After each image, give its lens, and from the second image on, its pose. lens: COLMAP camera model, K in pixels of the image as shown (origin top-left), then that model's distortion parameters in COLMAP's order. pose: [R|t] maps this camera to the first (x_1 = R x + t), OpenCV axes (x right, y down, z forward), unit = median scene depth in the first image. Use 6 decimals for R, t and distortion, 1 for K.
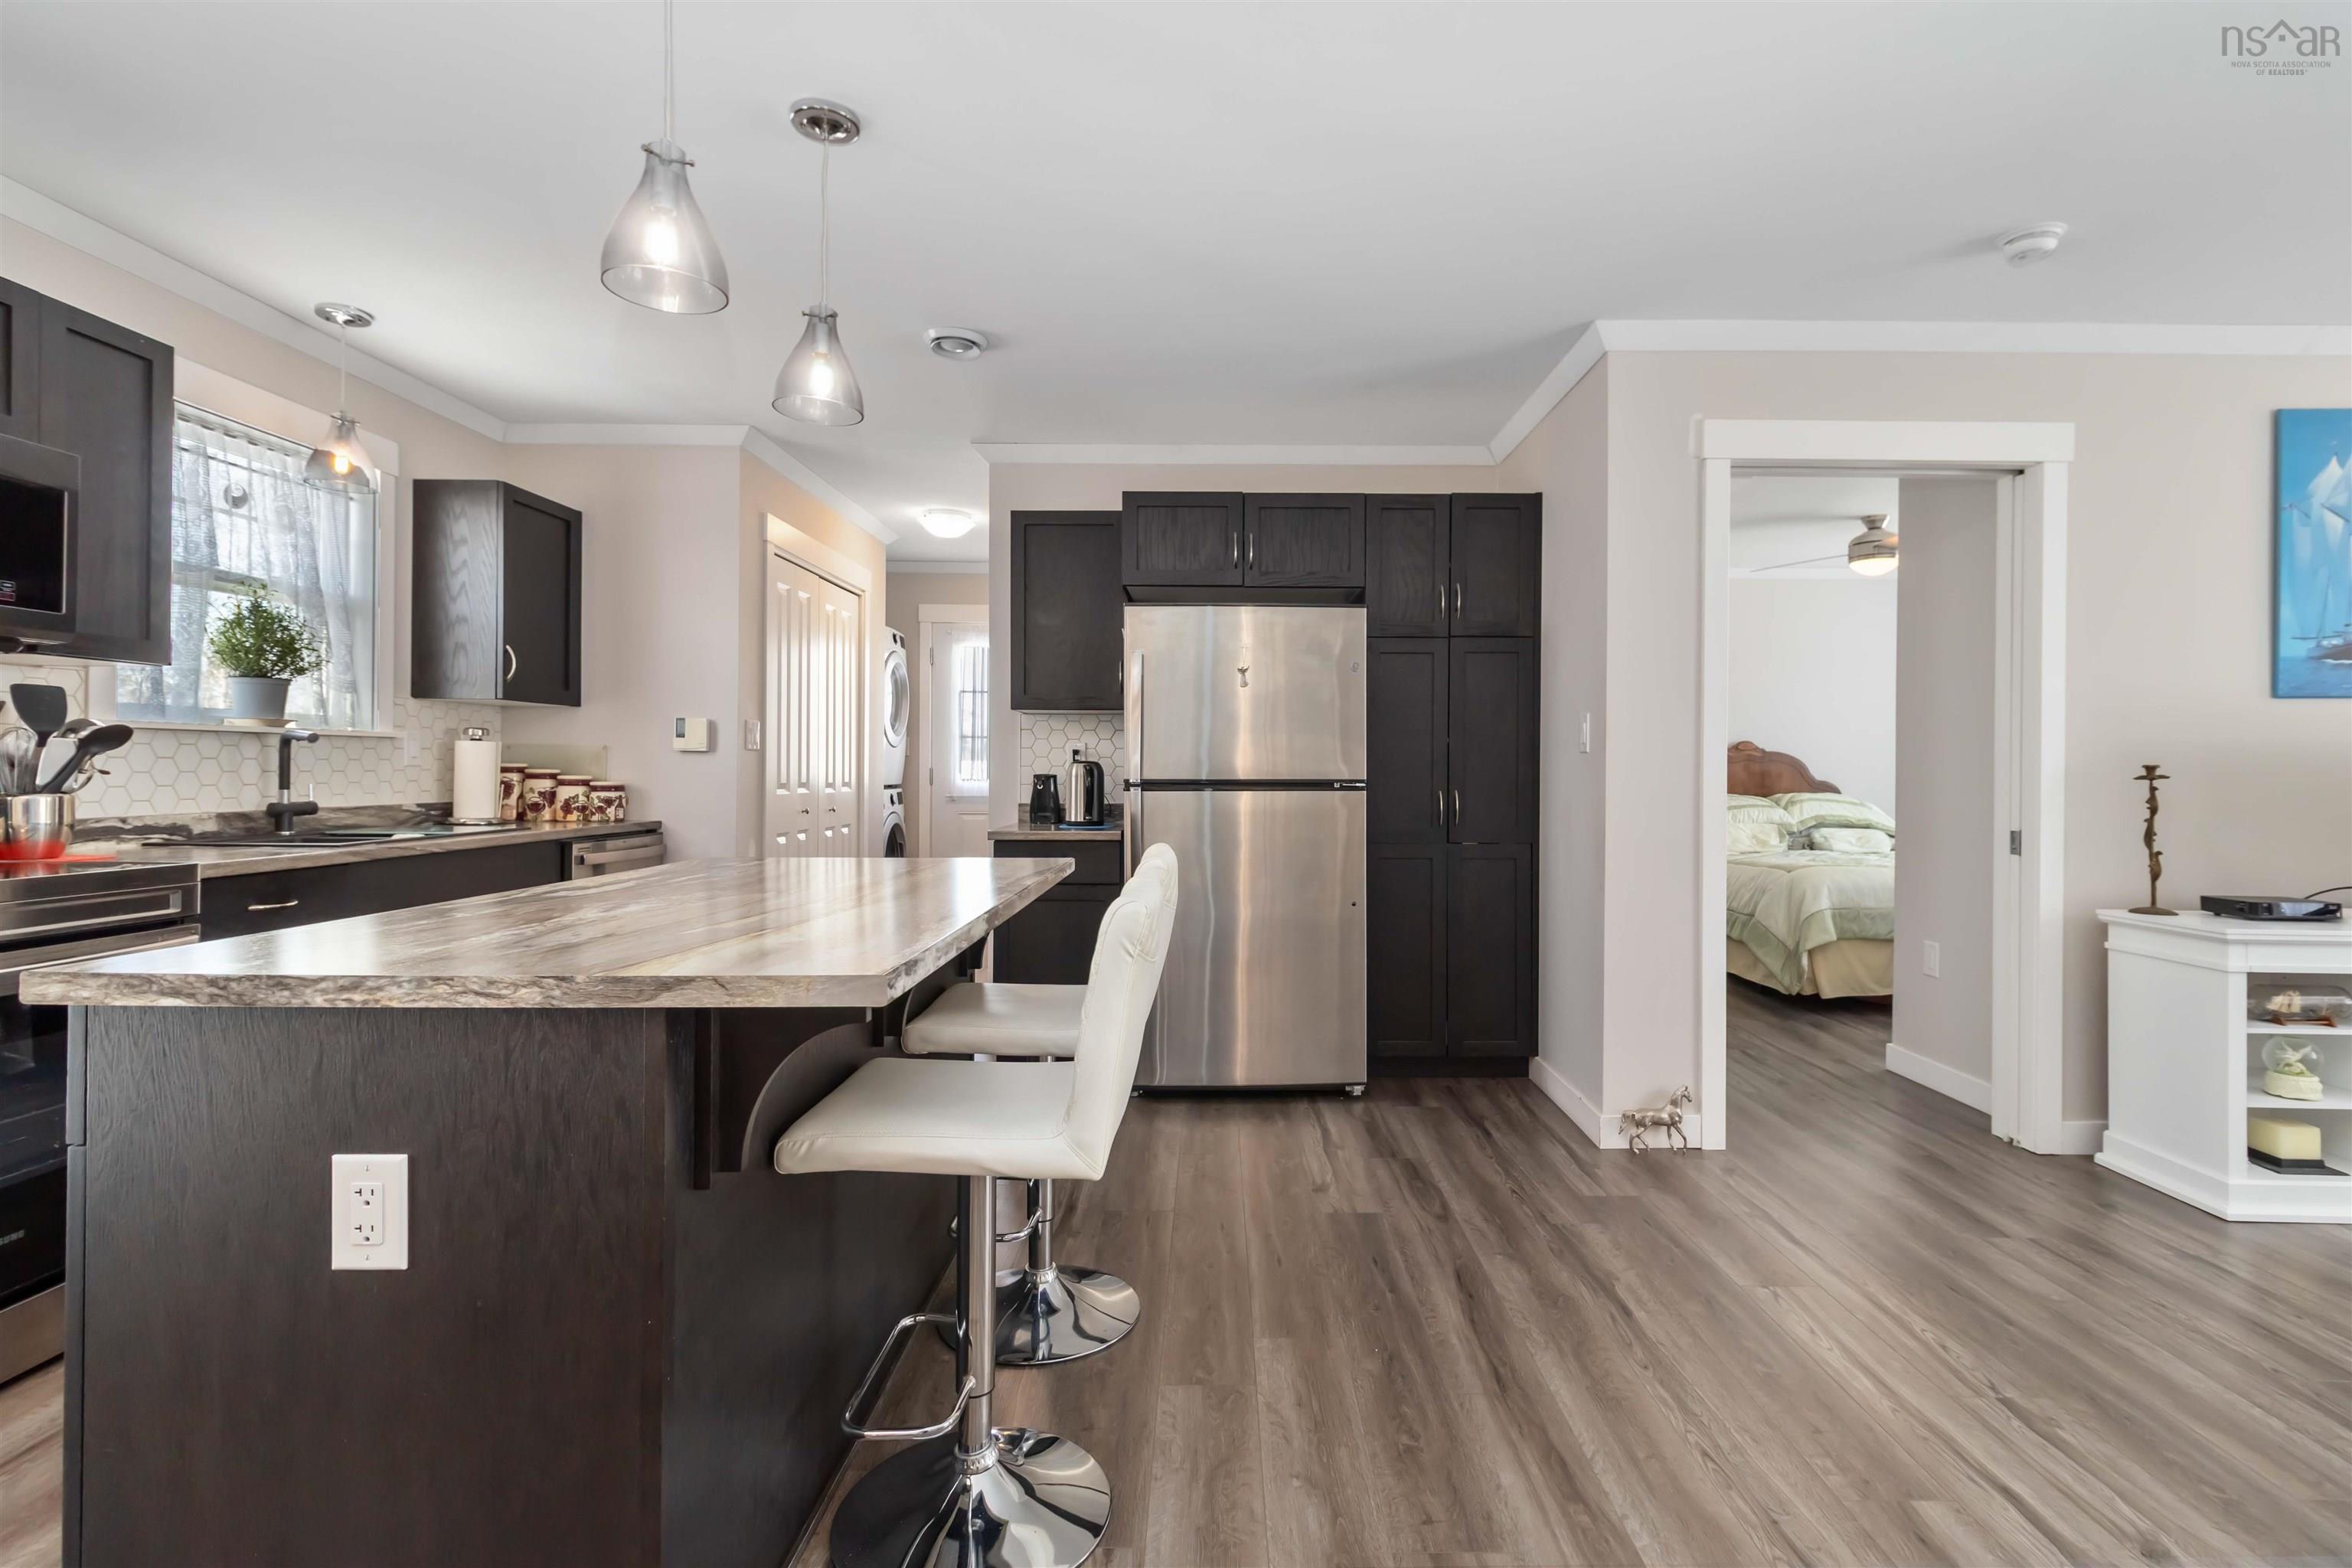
lens RADIAL K [[1101.8, 0, 1211.0], [0, 1101.8, 771.1], [0, 0, 1]] dist [0.003338, -0.000169]
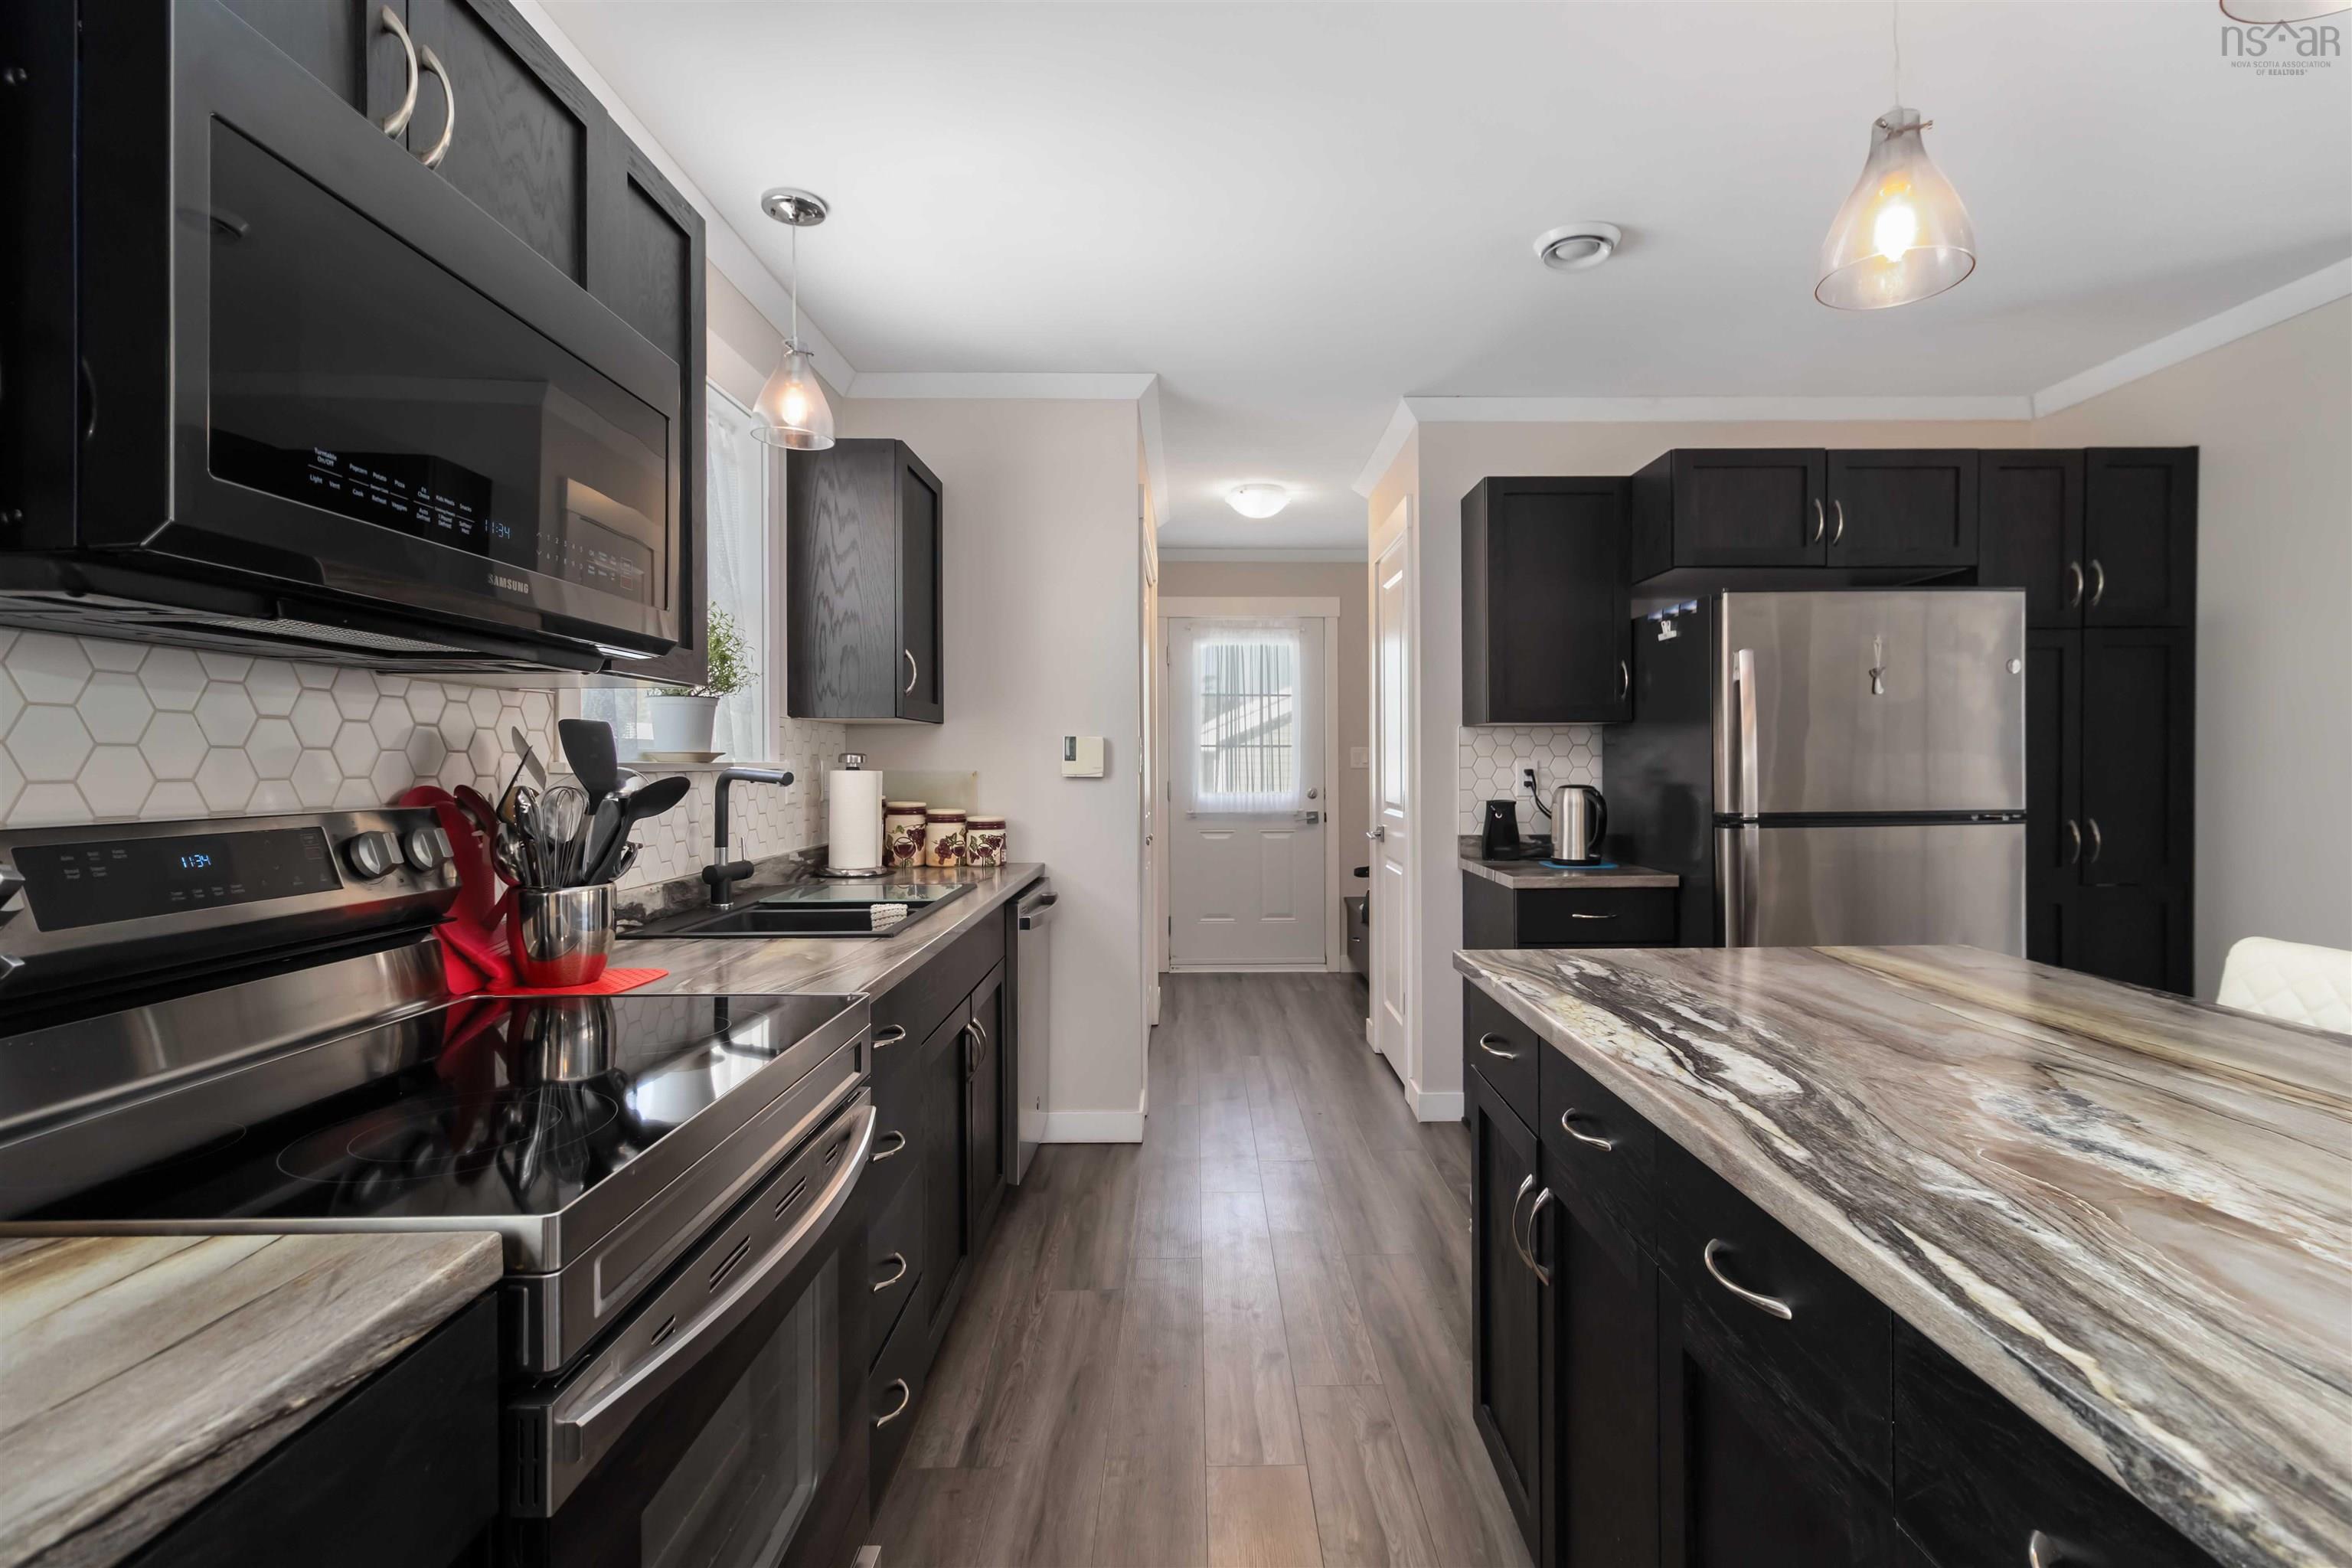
lens RADIAL K [[1101.8, 0, 1213.0], [0, 1101.8, 775.7], [0, 0, 1]] dist [0.003338, -0.000169]
pose [[0.999736, -0.010266, 0.020546, -0.431028], [0.010080, 0.999907, 0.009137, -0.028283], [-0.020638, -0.008927, 0.999747, 0.207316]]
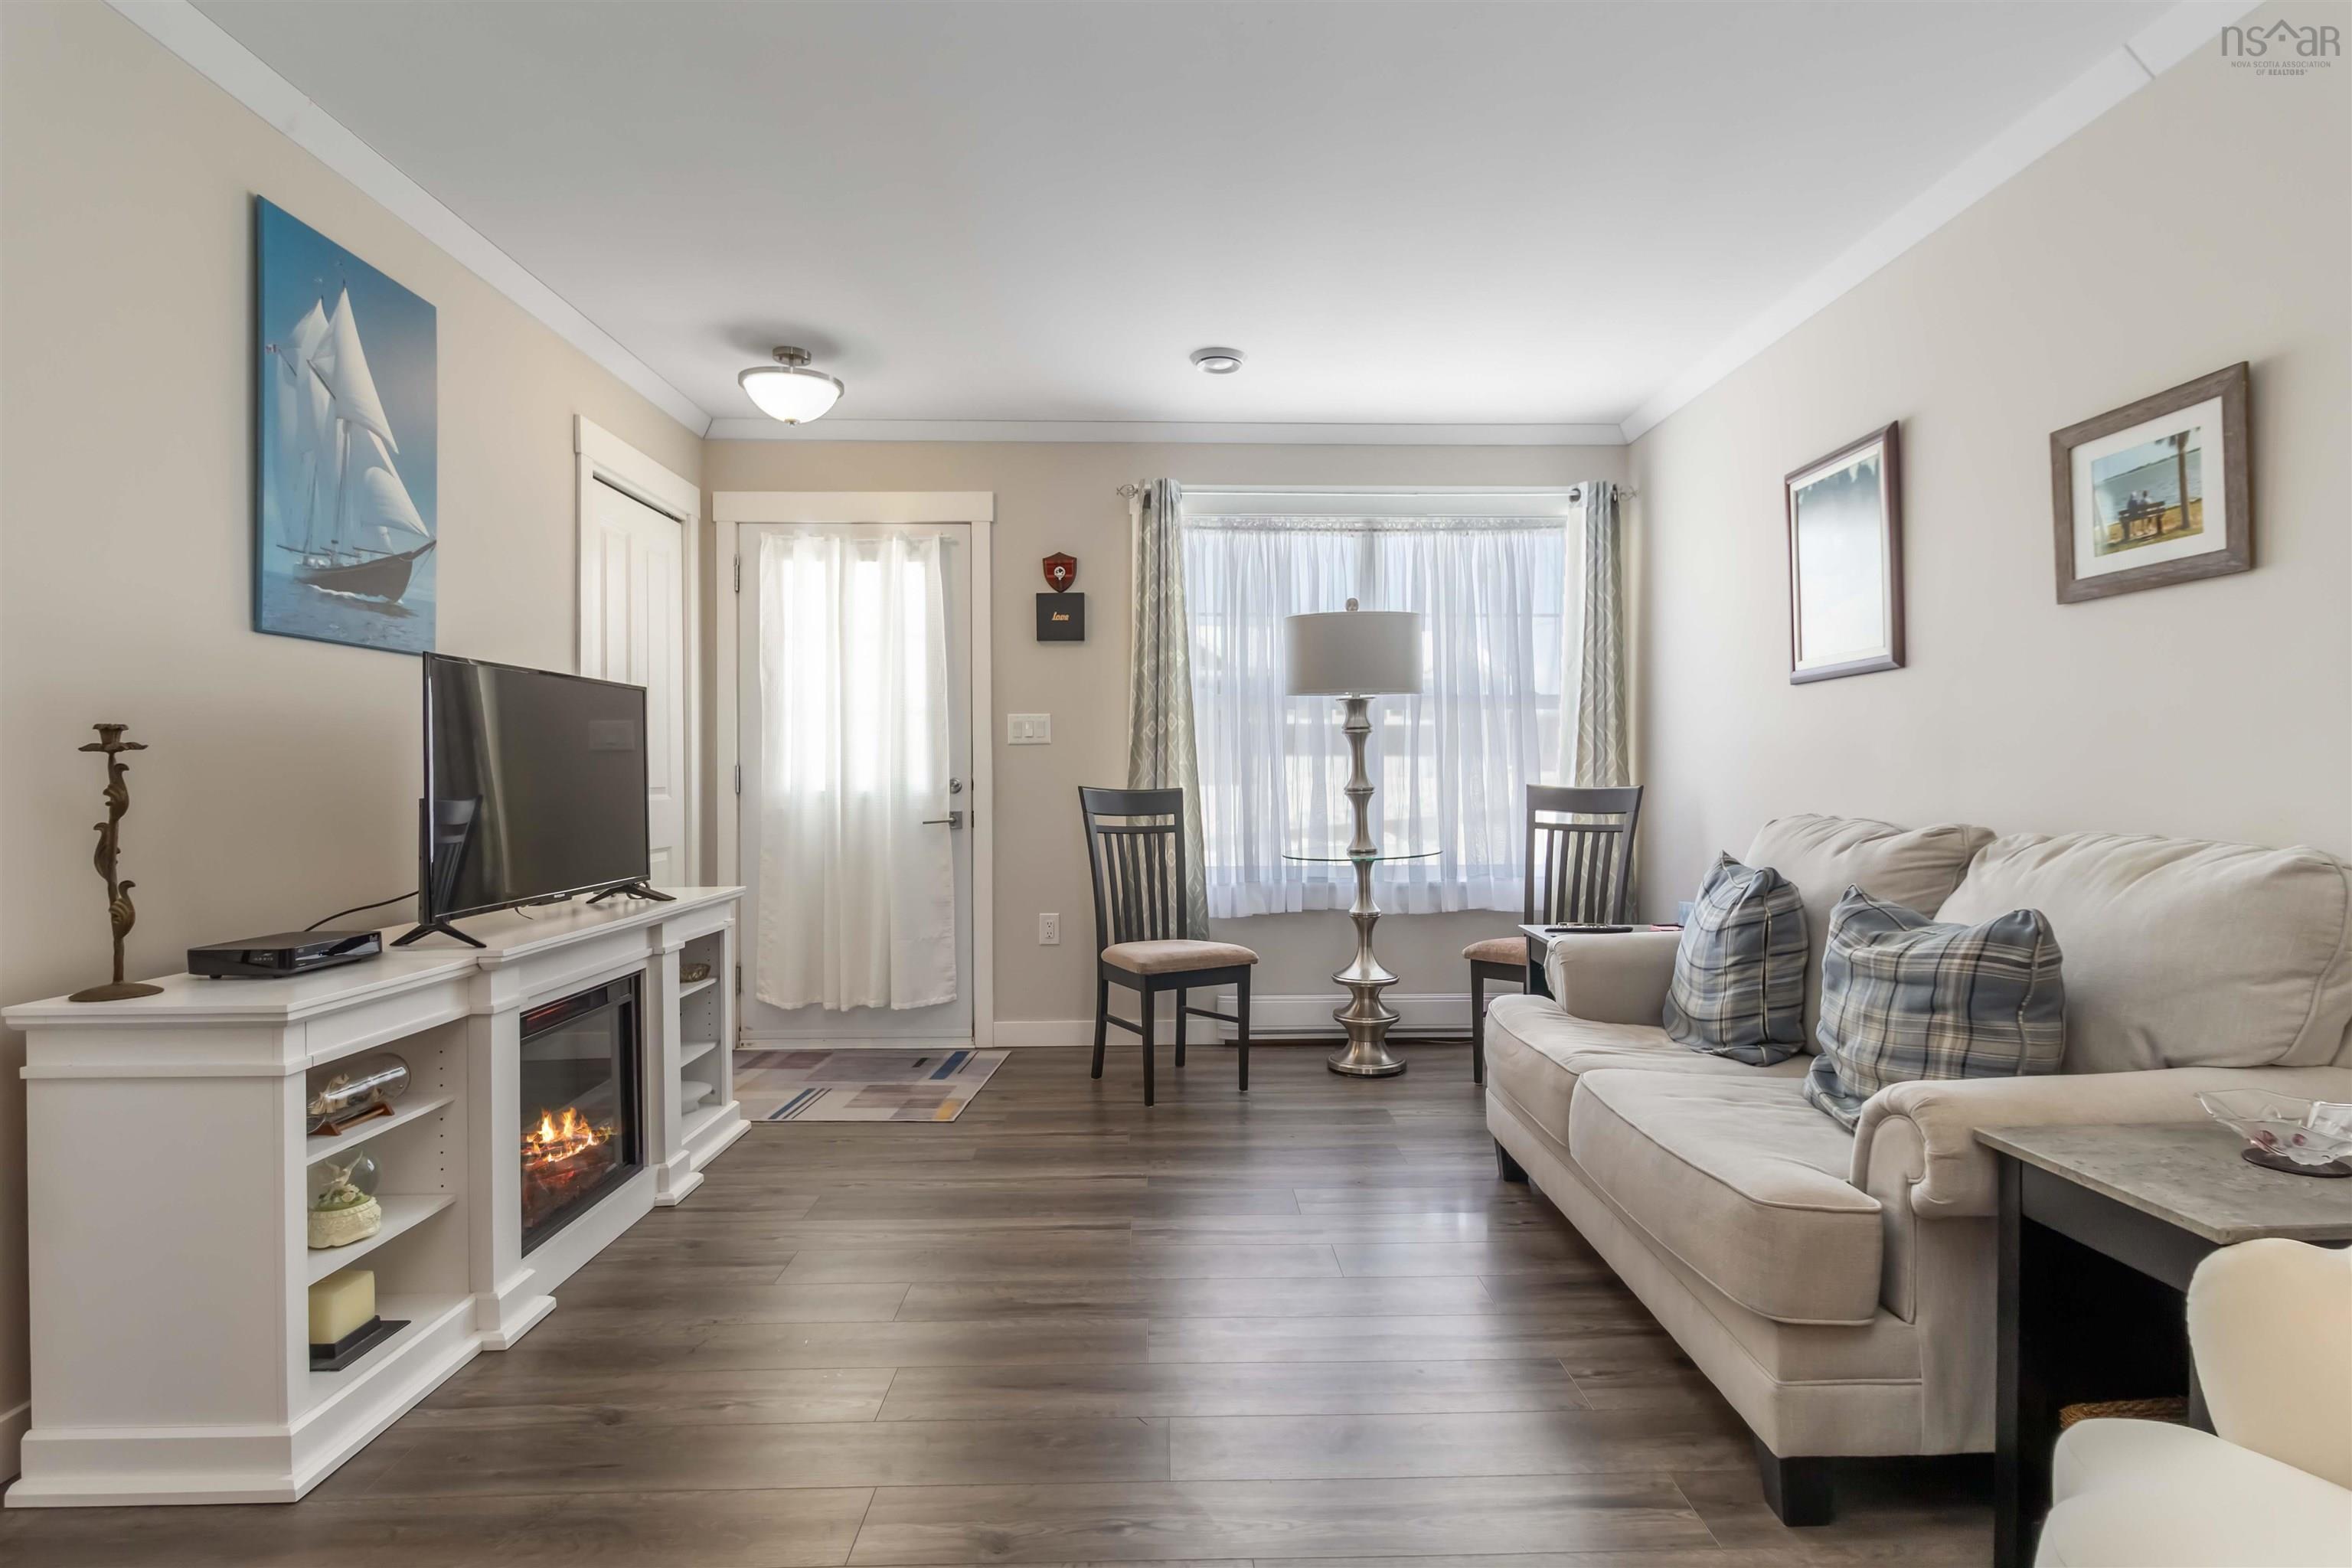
lens RADIAL K [[1168.6, 0, 1201.1], [0, 1168.6, 774.9], [0, 0, 1]] dist [0.005525, -0.002743]
pose [[-0.030454, -0.007274, 0.999510, 0.203251], [0.003219, 0.999968, 0.007376, 0.013374], [-0.999531, 0.003442, -0.030429, 0.380061]]
